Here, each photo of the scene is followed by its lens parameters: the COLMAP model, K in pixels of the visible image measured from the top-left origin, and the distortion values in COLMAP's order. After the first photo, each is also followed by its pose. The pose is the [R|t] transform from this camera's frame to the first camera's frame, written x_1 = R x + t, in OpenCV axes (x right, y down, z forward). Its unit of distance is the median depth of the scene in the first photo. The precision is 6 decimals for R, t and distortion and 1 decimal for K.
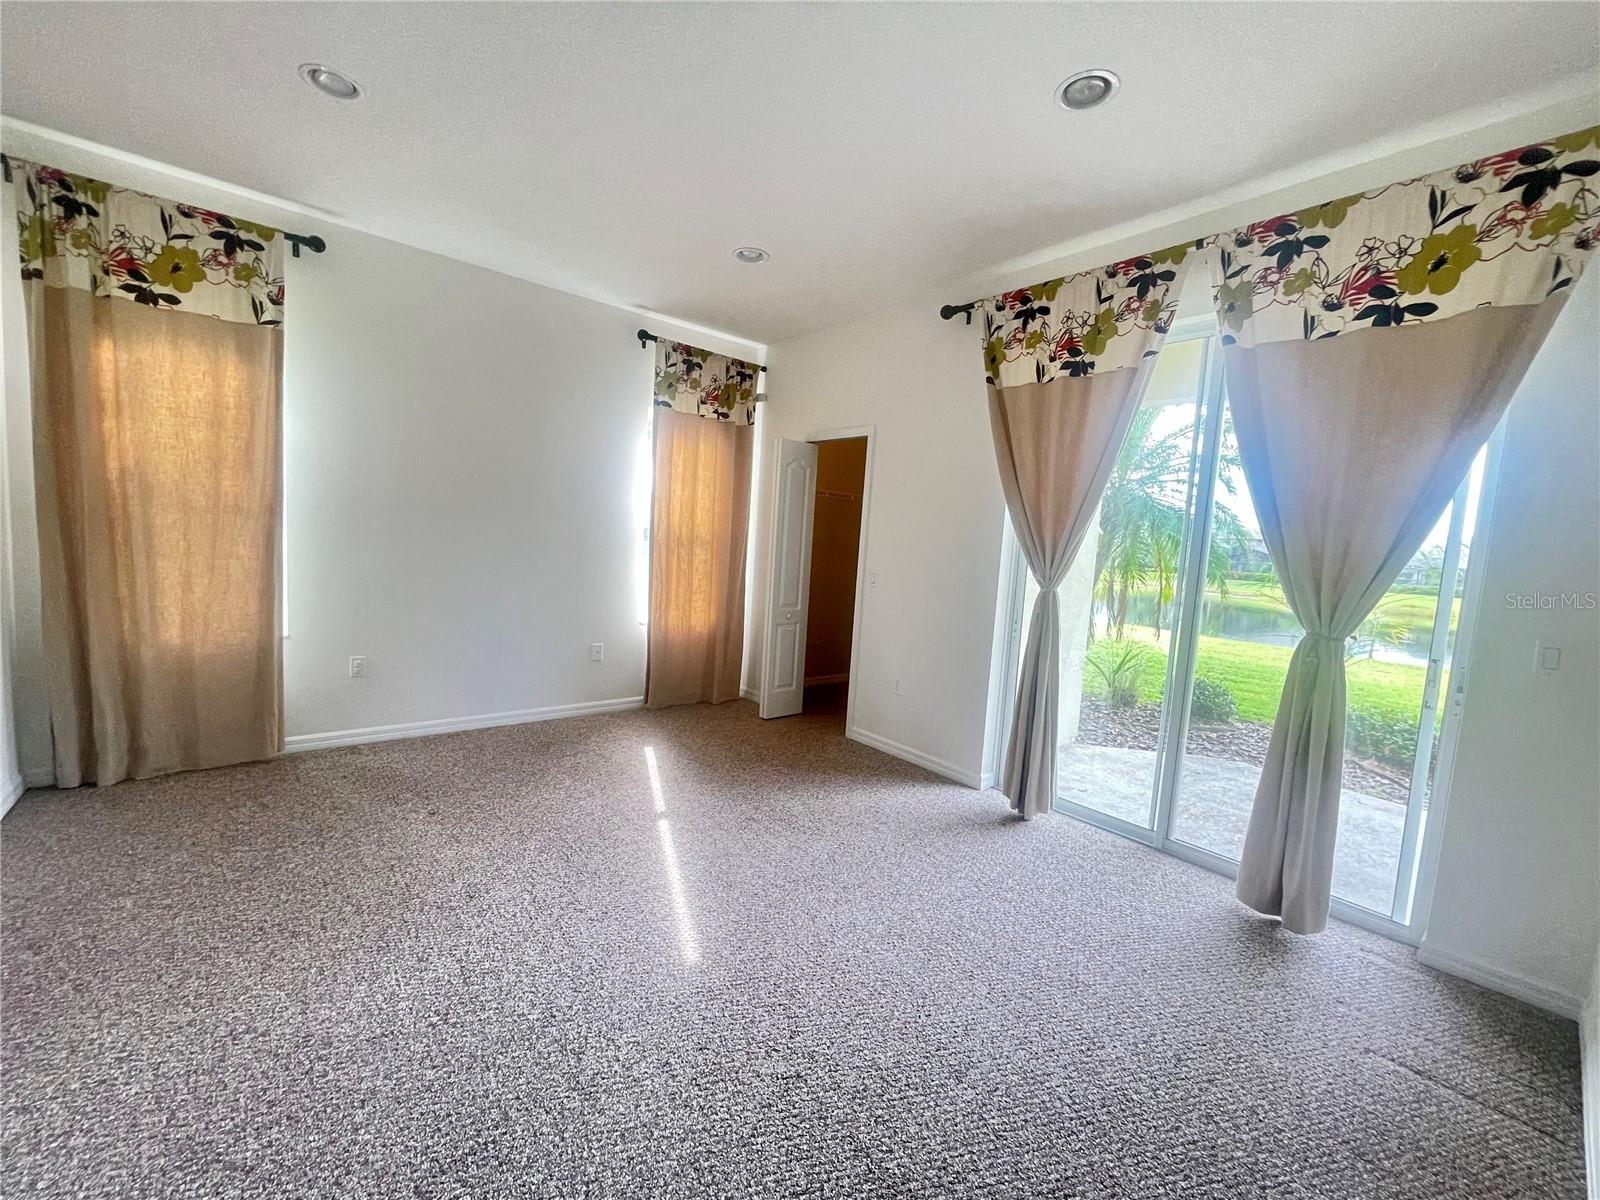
lens RADIAL K [[648.4, 0, 795.5], [0, 648.4, 598.3], [0, 0, 1]] dist [-0.002313, 0.001623]
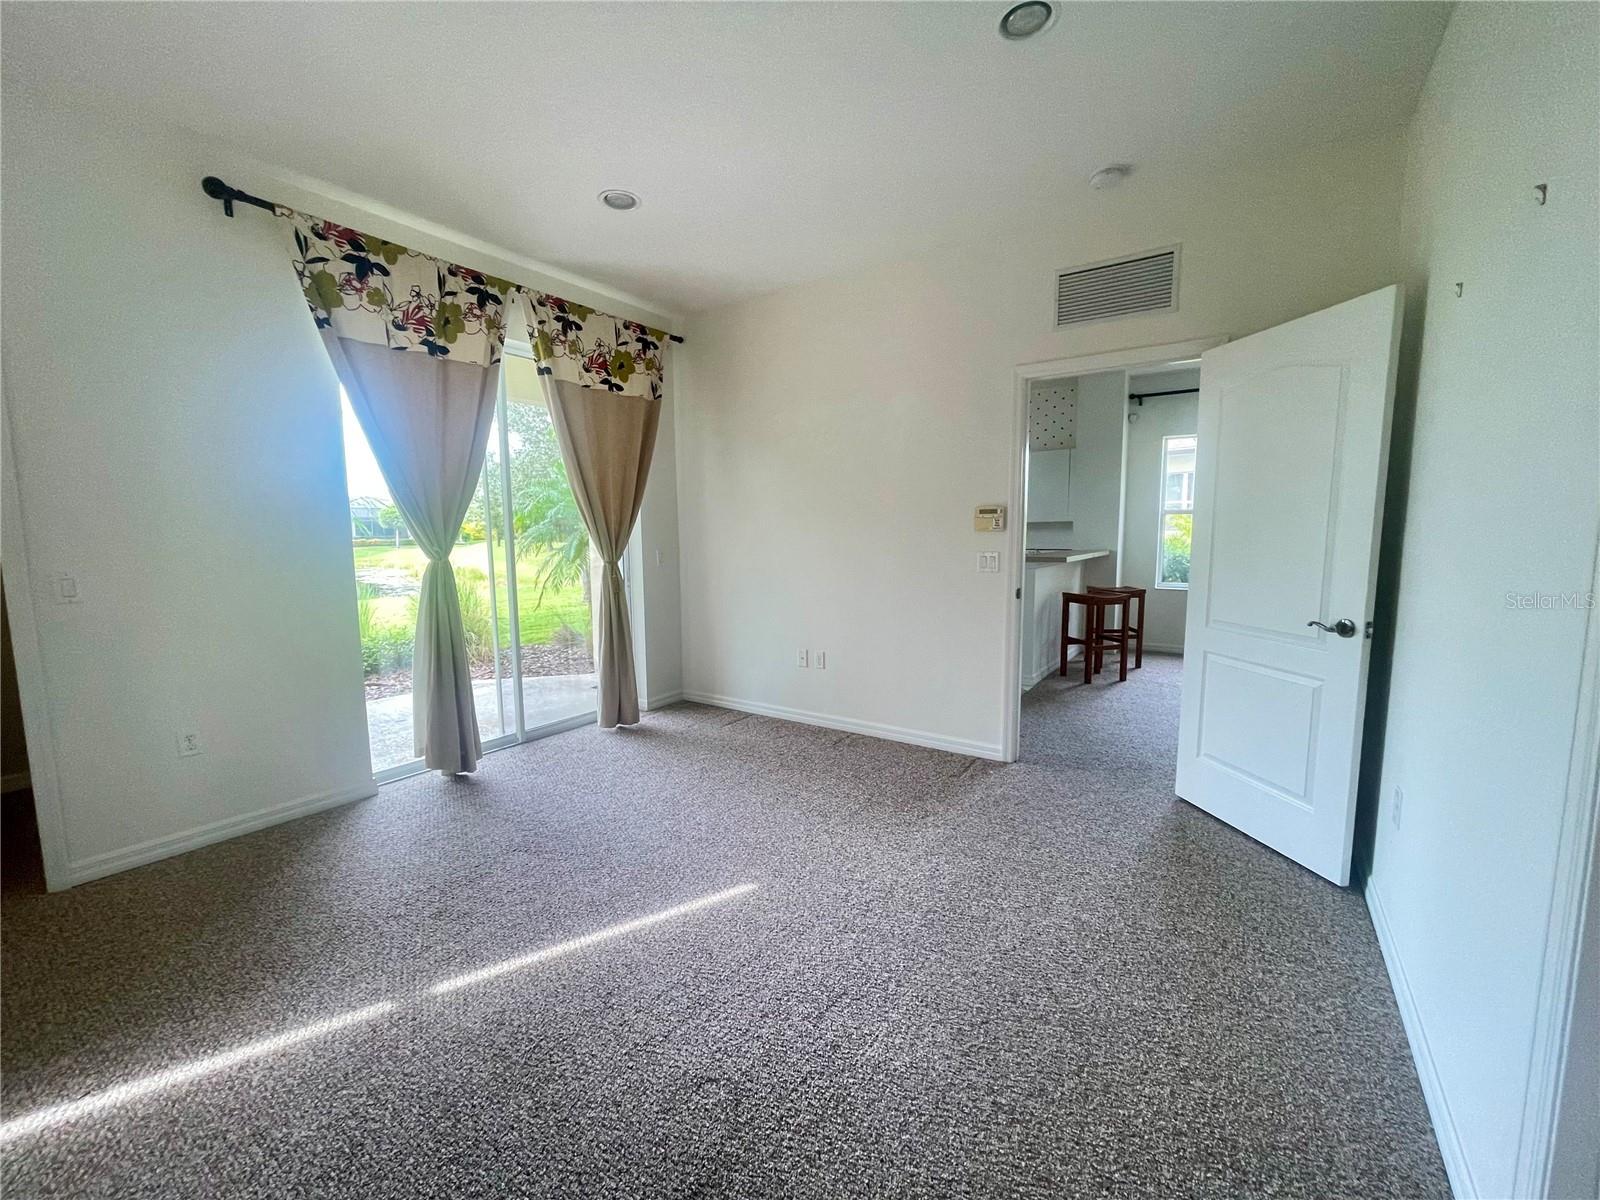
lens RADIAL K [[648.4, 0, 796.4], [0, 648.4, 601.3], [0, 0, 1]] dist [-0.002313, 0.001623]
pose [[-0.264274, -0.166341, 0.949995, -0.879002], [0.078444, 0.978043, 0.193074, -0.120144], [-0.961252, 0.125546, -0.245423, 0.820247]]
